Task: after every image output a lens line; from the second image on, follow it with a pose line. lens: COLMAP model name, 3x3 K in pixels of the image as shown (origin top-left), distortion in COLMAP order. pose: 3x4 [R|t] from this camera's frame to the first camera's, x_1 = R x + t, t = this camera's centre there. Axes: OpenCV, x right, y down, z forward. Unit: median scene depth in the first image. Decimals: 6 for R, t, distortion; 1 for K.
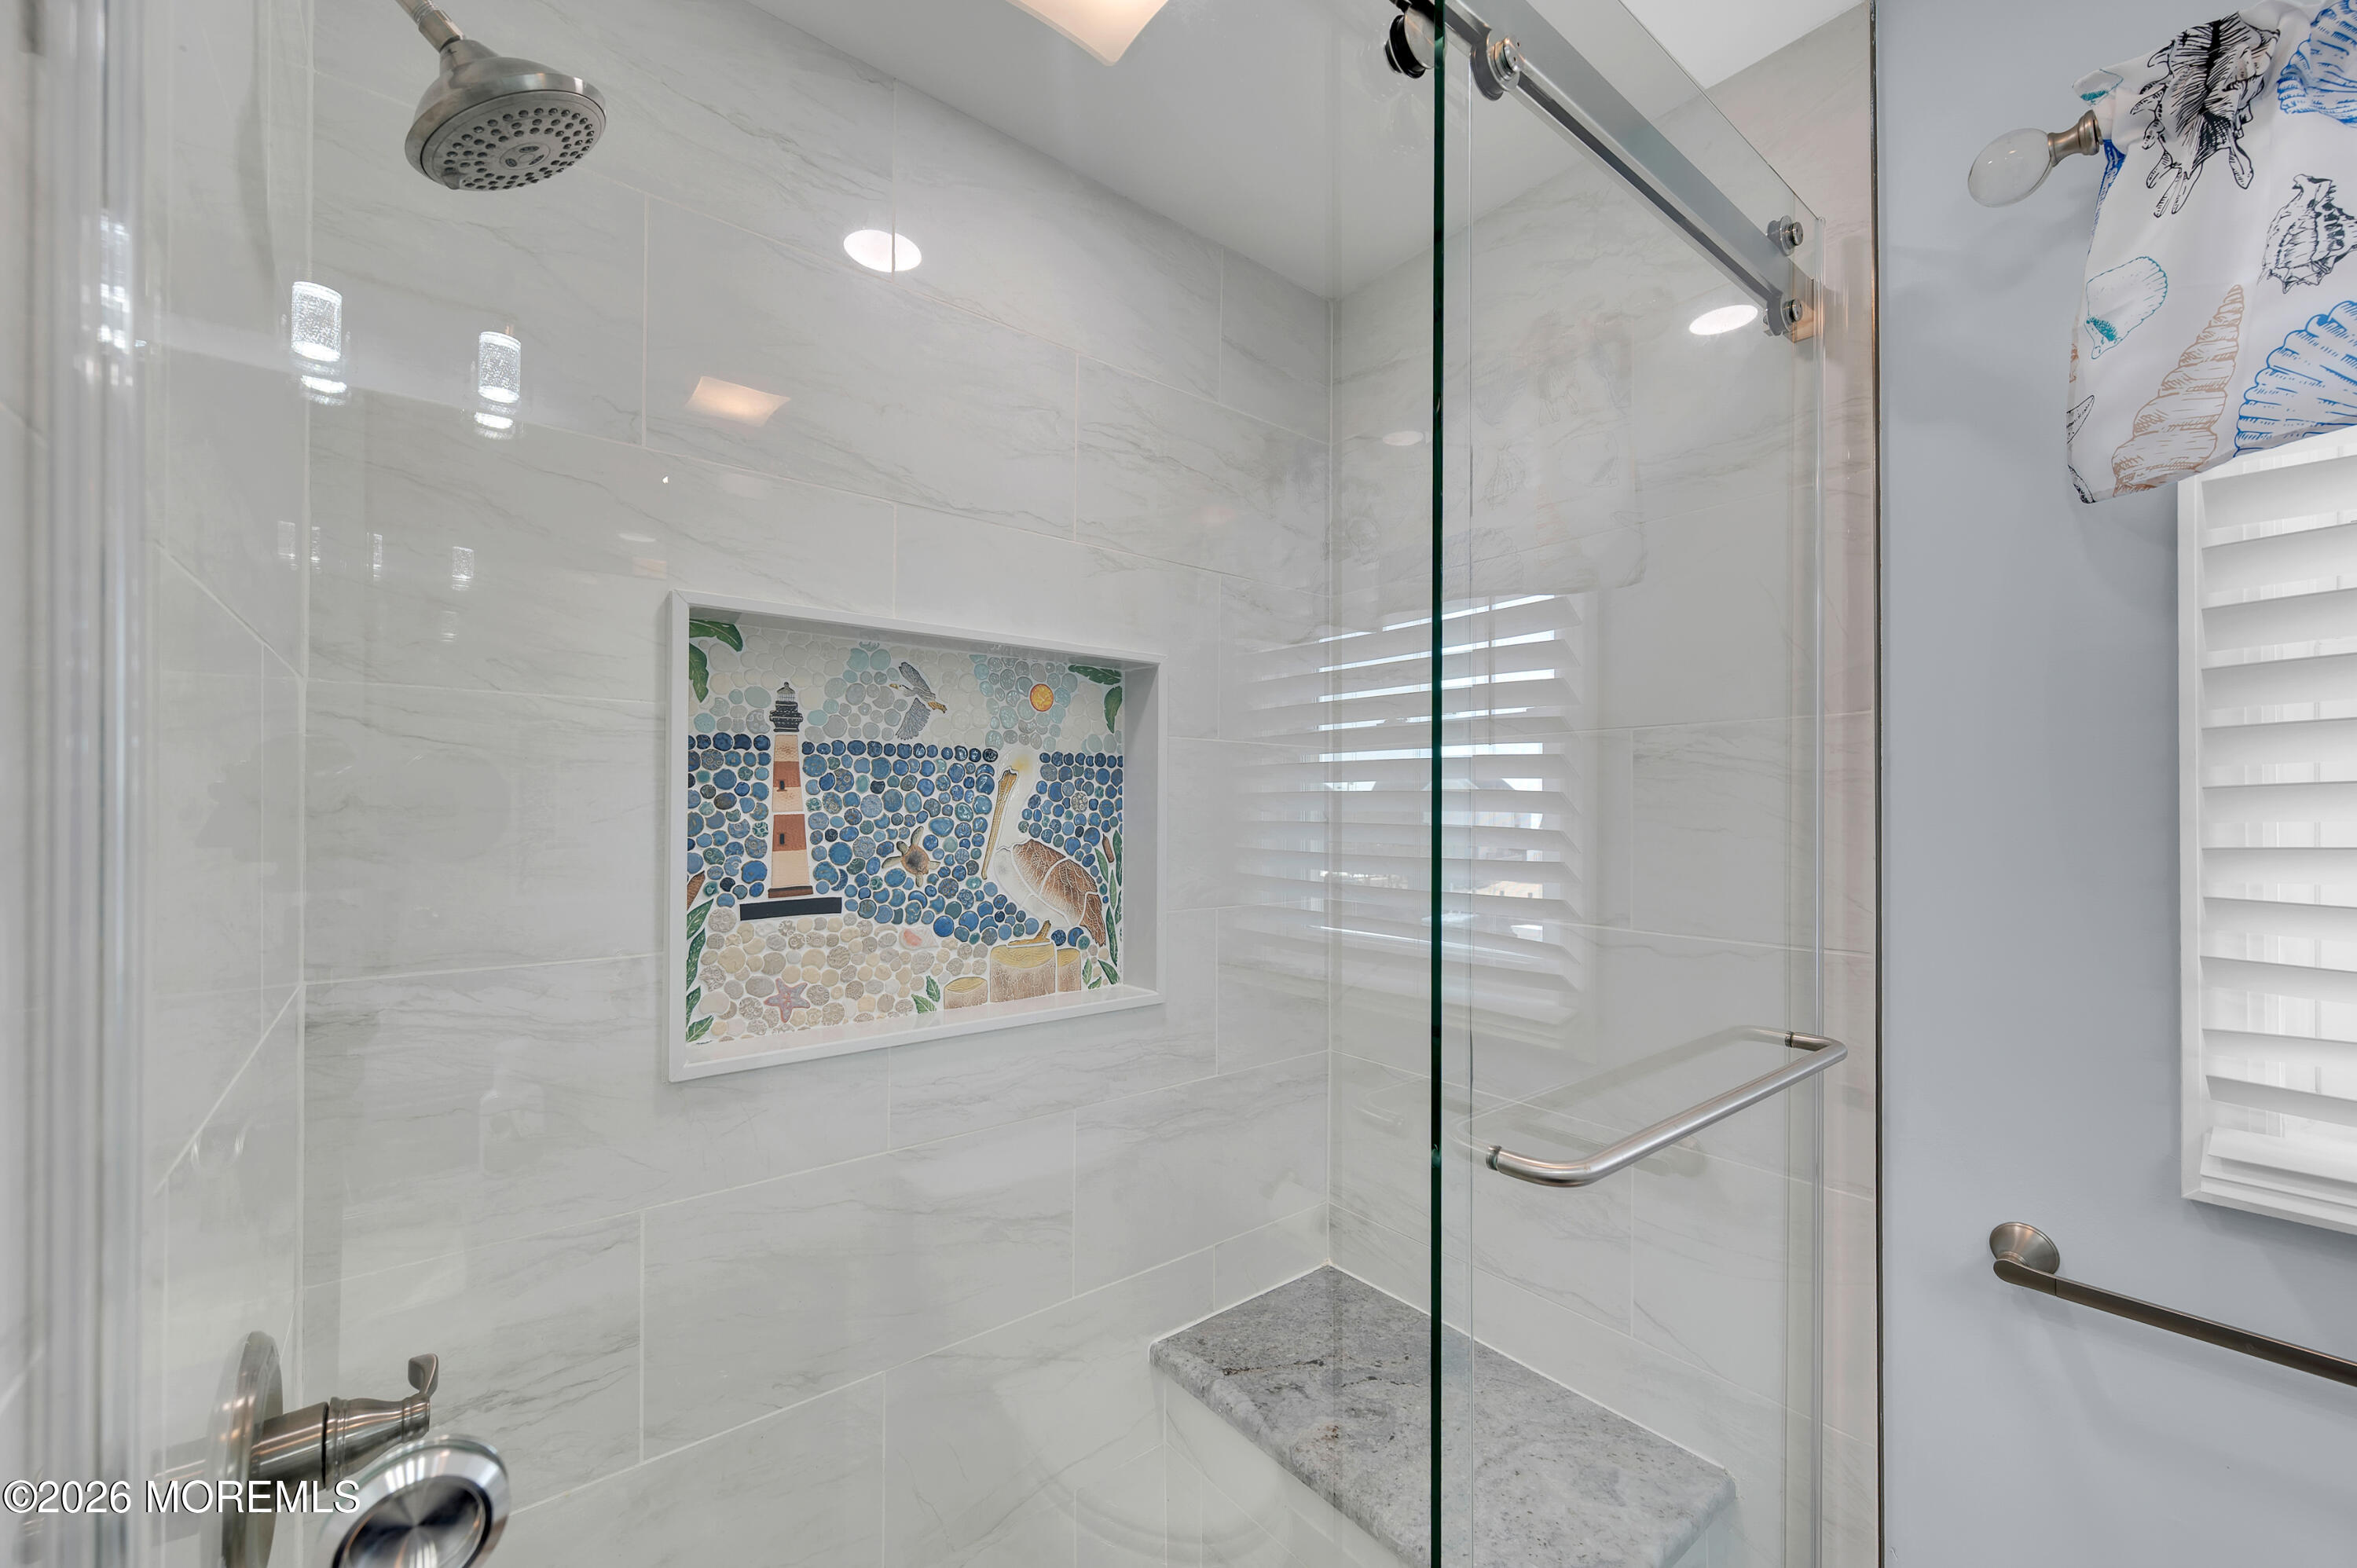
lens RADIAL K [[949.1, 0, 1176.8], [0, 949.1, 800.8], [0, 0, 1]] dist [0.007498, -0.000382]
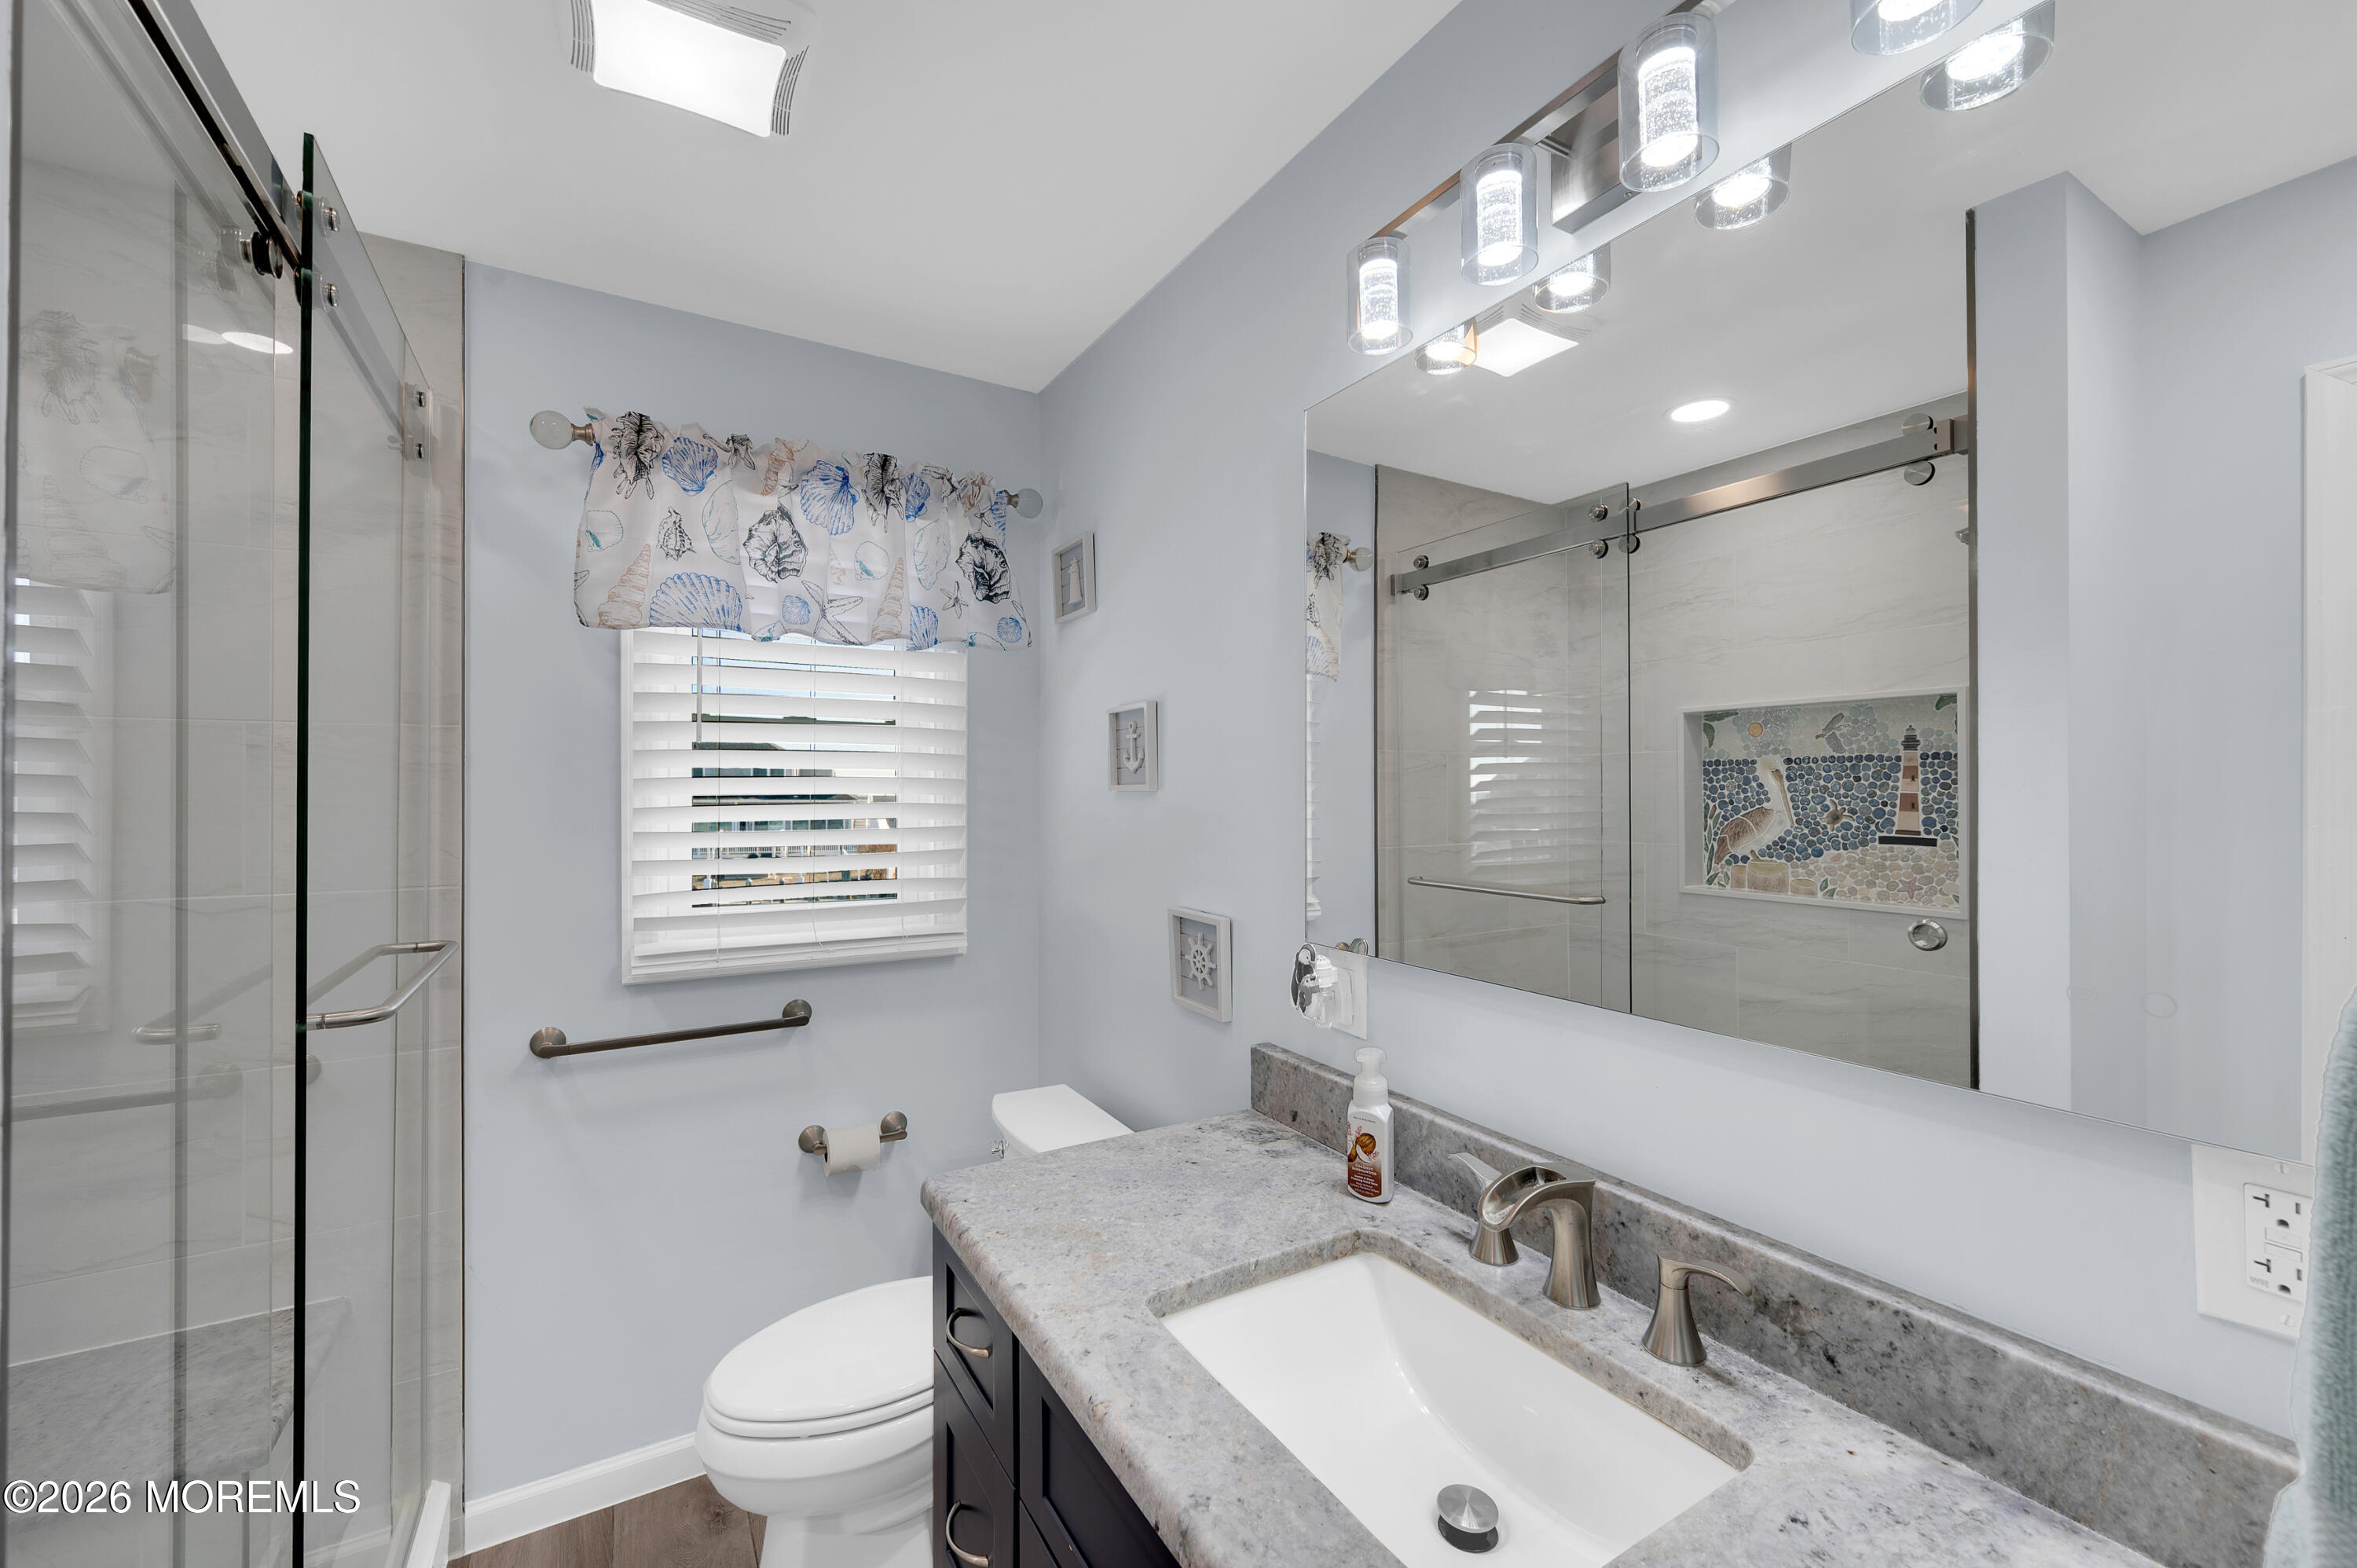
lens RADIAL K [[949.1, 0, 1166.6], [0, 949.1, 780.8], [0, 0, 1]] dist [0.007498, -0.000382]
pose [[0.137713, 0.009618, 0.990425, -0.779870], [-0.008055, 0.999931, -0.008590, -0.002997], [-0.990439, -0.006795, 0.137781, -0.411702]]
